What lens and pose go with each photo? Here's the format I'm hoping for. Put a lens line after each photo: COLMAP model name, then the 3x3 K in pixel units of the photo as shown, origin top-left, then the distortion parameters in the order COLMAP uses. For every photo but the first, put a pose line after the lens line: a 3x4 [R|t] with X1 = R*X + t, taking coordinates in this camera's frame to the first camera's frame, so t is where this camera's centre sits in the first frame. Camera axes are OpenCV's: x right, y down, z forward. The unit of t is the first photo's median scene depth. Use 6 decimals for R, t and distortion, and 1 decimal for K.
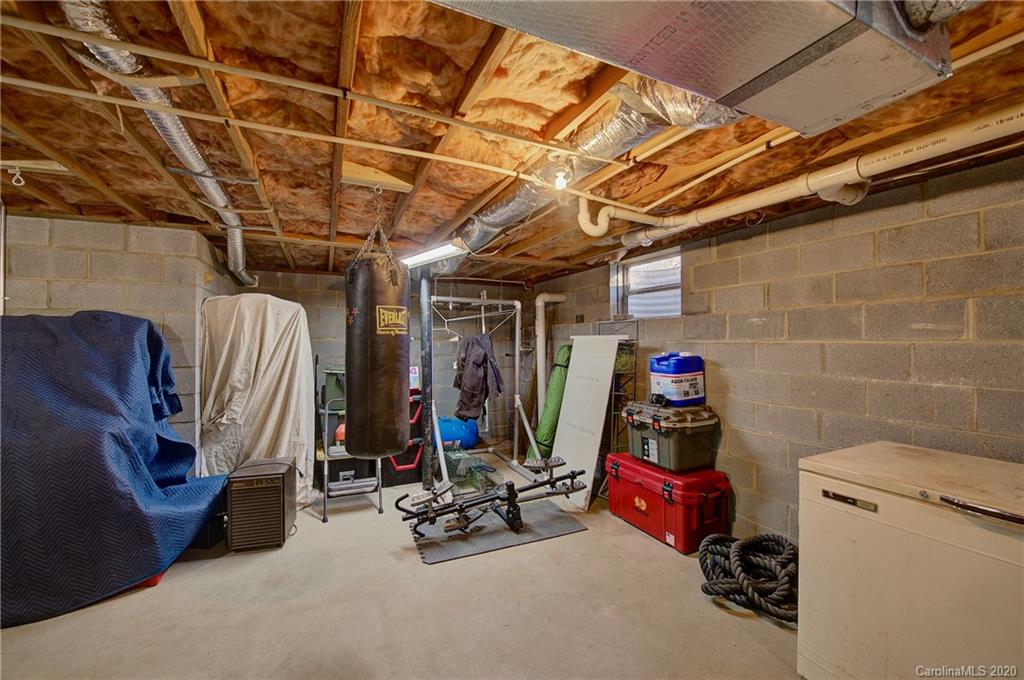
lens RADIAL K [[407.2, 0, 511.6], [0, 407.2, 336.4], [0, 0, 1]] dist [-0.014373, -0.000320]
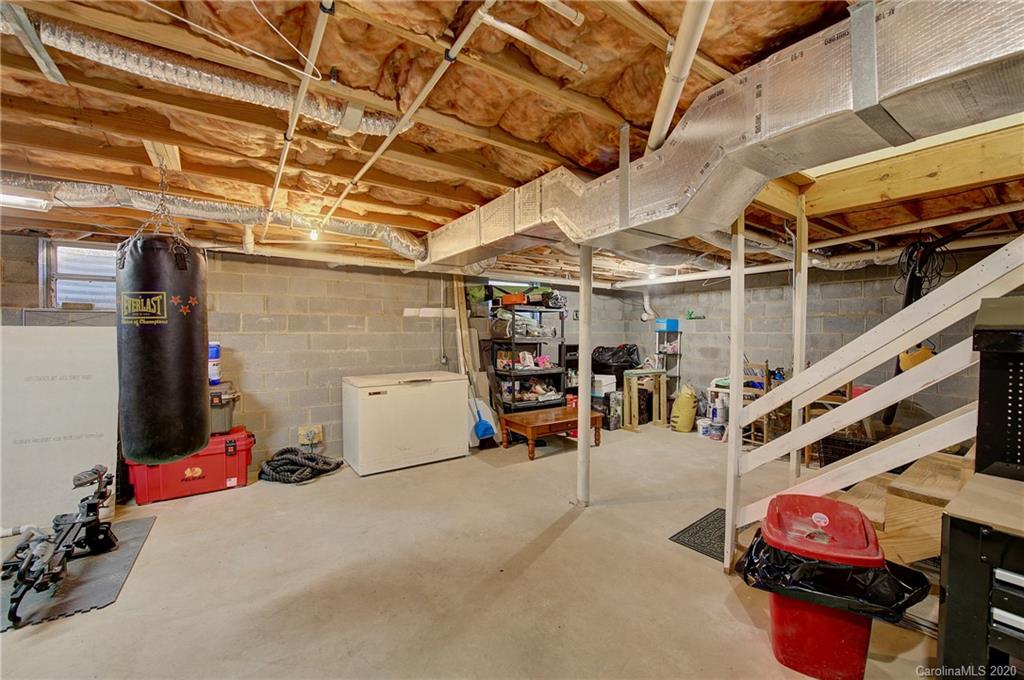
lens RADIAL K [[407.2, 0, 517.7], [0, 407.2, 338.5], [0, 0, 1]] dist [-0.014373, -0.000320]
pose [[-0.170772, -0.013564, 0.985217, -1.099977], [-0.010084, 0.999877, 0.012018, 0.005179], [-0.985259, -0.007883, -0.170888, 0.317653]]
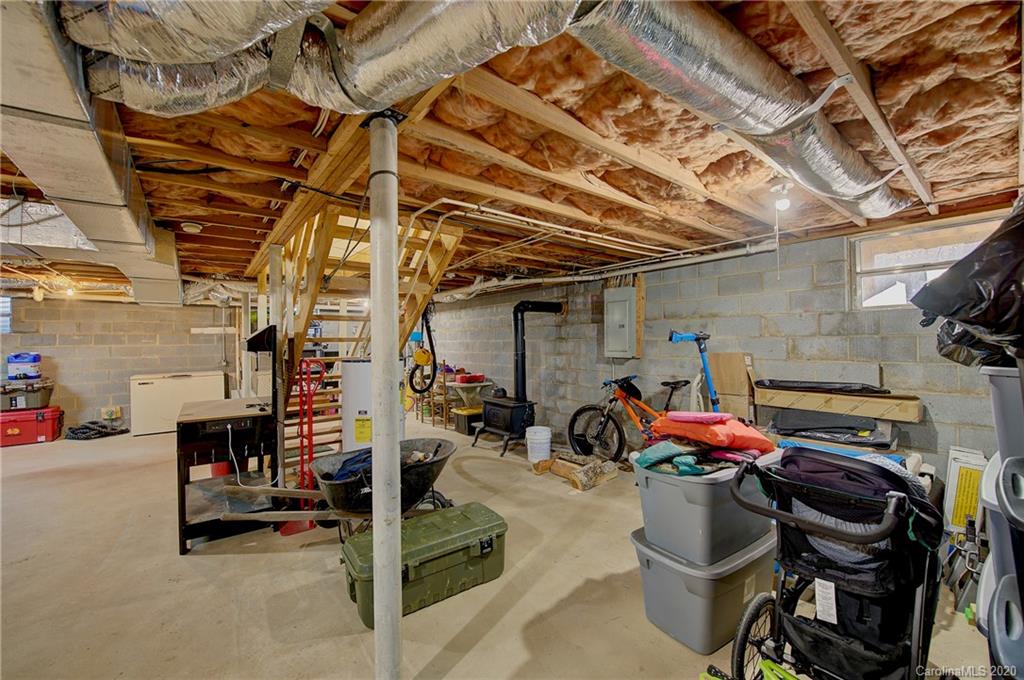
lens RADIAL K [[407.2, 0, 506.9], [0, 407.2, 341.1], [0, 0, 1]] dist [-0.014373, -0.000320]
pose [[-0.223471, 0.004359, 0.974701, -2.300123], [0.001583, 0.999990, -0.004109, -0.004413], [-0.974709, 0.000625, -0.223476, -0.967269]]
